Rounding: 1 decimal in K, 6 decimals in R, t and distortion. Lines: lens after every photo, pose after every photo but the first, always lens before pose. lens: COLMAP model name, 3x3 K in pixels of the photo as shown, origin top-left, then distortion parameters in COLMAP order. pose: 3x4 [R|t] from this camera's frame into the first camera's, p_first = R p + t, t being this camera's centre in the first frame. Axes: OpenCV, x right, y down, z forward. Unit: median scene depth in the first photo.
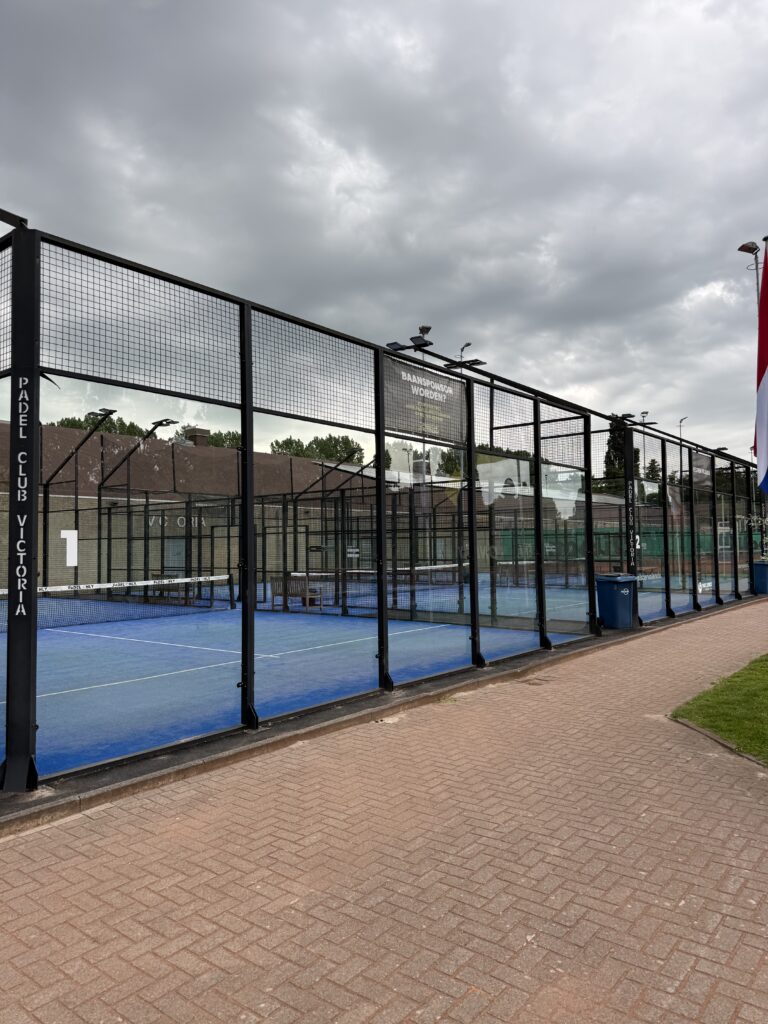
lens RADIAL K [[696.6, 0, 384.0], [0, 696.6, 512.0], [0, 0, 1]] dist [-0.000787, -0.000469]
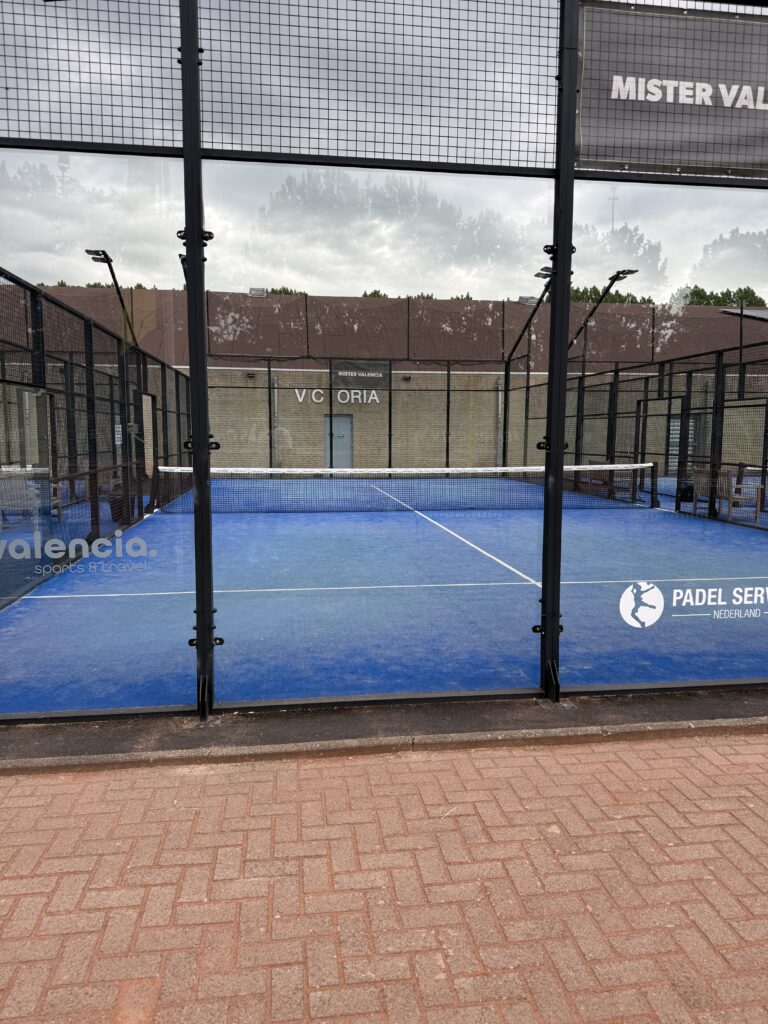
lens RADIAL K [[696.6, 0, 384.0], [0, 696.6, 512.0], [0, 0, 1]] dist [-0.000787, -0.000469]
pose [[0.724368, 0.092414, -0.683191, 0.105224], [0.024479, 0.986902, 0.159450, 0.013198], [0.688978, -0.132224, 0.712619, 0.249400]]
